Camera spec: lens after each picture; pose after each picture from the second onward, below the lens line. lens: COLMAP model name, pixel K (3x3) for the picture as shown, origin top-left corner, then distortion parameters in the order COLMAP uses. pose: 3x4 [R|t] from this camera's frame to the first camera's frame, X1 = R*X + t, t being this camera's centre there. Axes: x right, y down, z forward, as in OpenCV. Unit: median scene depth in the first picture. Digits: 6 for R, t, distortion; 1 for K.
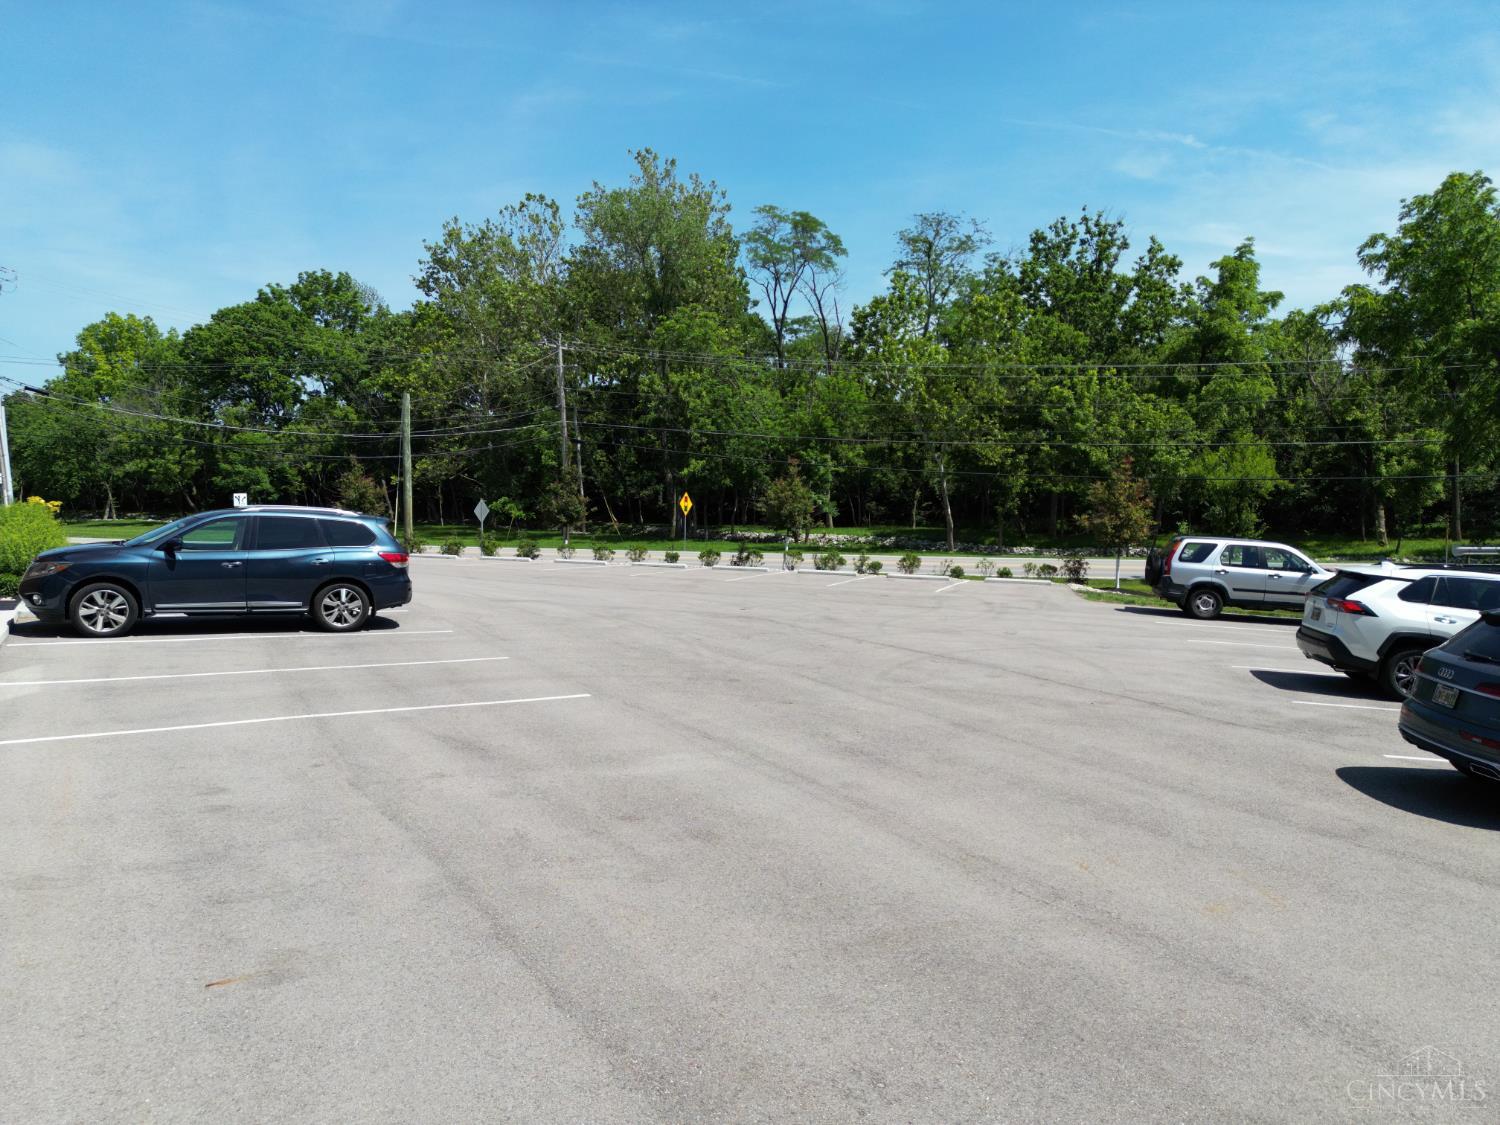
lens RADIAL K [[1048.5, 0, 751.1], [0, 1048.5, 562.9], [0, 0, 1]] dist [0.075228, -0.071686]
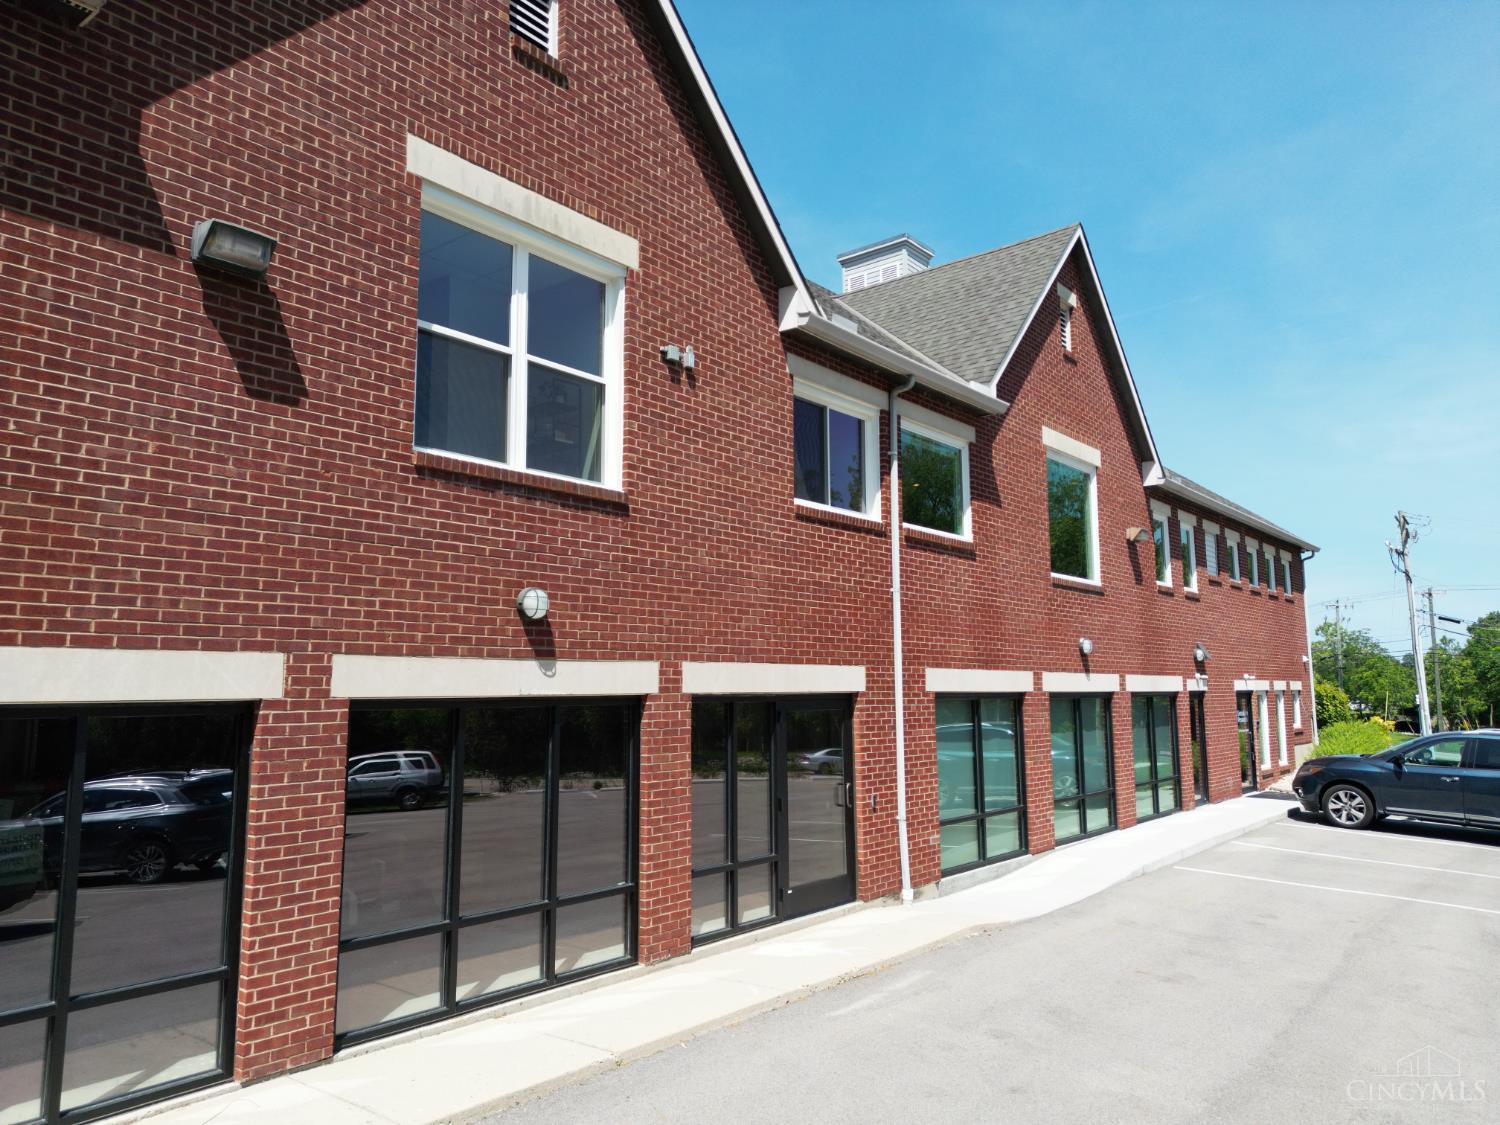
lens RADIAL K [[1048.5, 0, 747.0], [0, 1048.5, 558.5], [0, 0, 1]] dist [0.075228, -0.071686]
pose [[0.337302, -0.113402, -0.934541, 0.386516], [-0.081619, 0.985457, -0.149039, 0.000416], [0.937852, 0.126548, 0.323141, -0.131602]]
